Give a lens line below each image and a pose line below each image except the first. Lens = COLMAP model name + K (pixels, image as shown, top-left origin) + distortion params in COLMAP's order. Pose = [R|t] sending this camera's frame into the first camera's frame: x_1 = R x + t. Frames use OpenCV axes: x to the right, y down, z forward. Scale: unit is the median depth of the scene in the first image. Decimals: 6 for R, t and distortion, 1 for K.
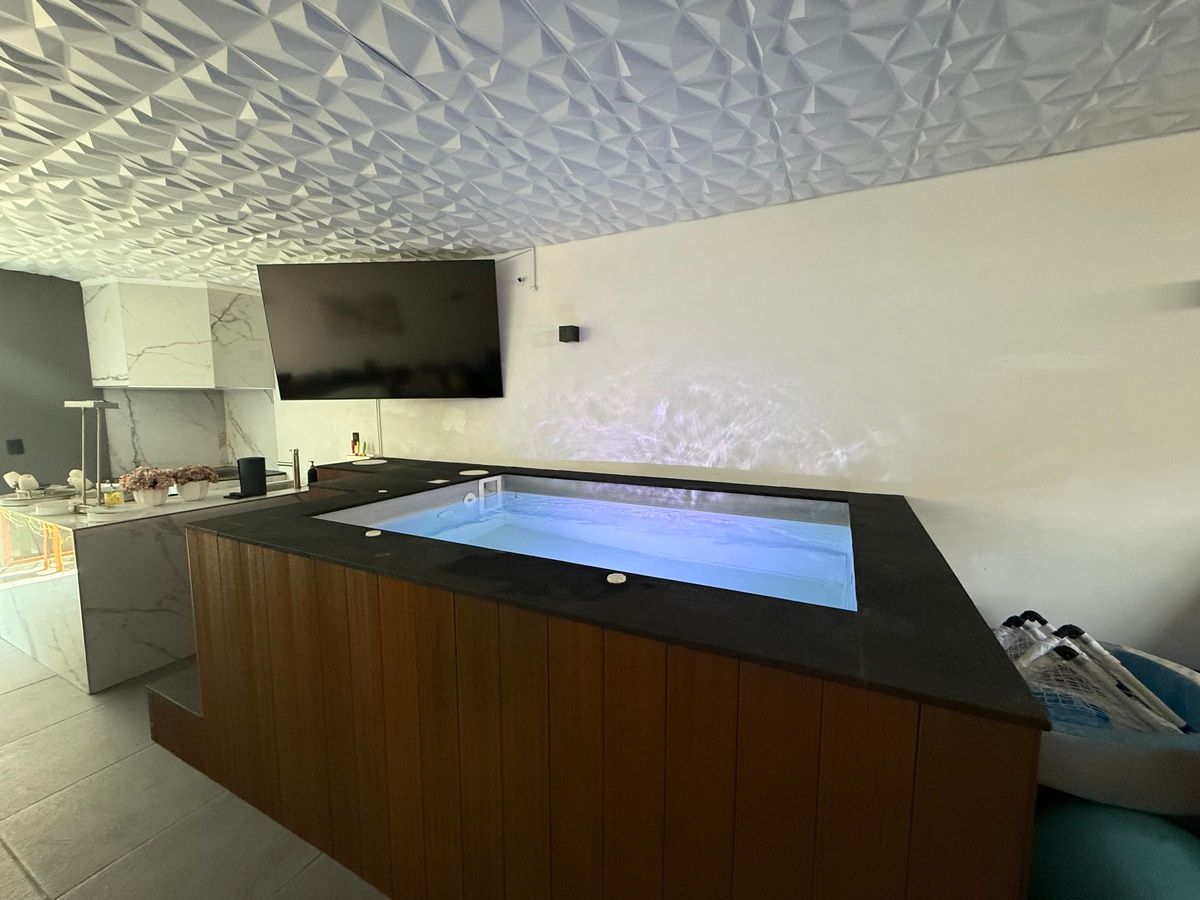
lens RADIAL K [[479.3, 0, 599.5], [0, 479.3, 451.5], [0, 0, 1]] dist [0.003258, -0.000827]
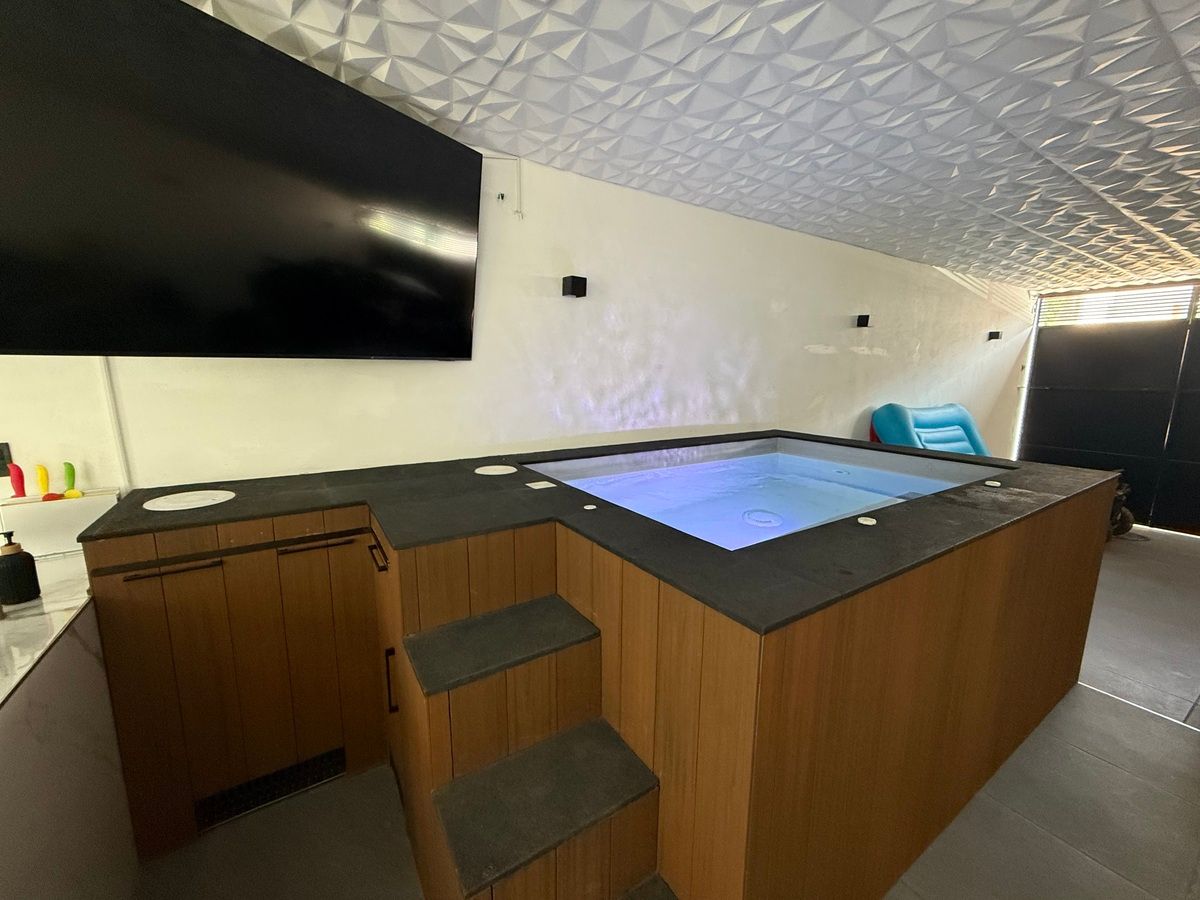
lens RADIAL K [[479.3, 0, 601.8], [0, 479.3, 453.3], [0, 0, 1]] dist [0.003258, -0.000827]
pose [[0.512737, -0.146065, 0.846030, -0.792674], [0.081237, 0.989254, 0.121558, -0.053352], [-0.854694, 0.006401, 0.519093, 0.524467]]
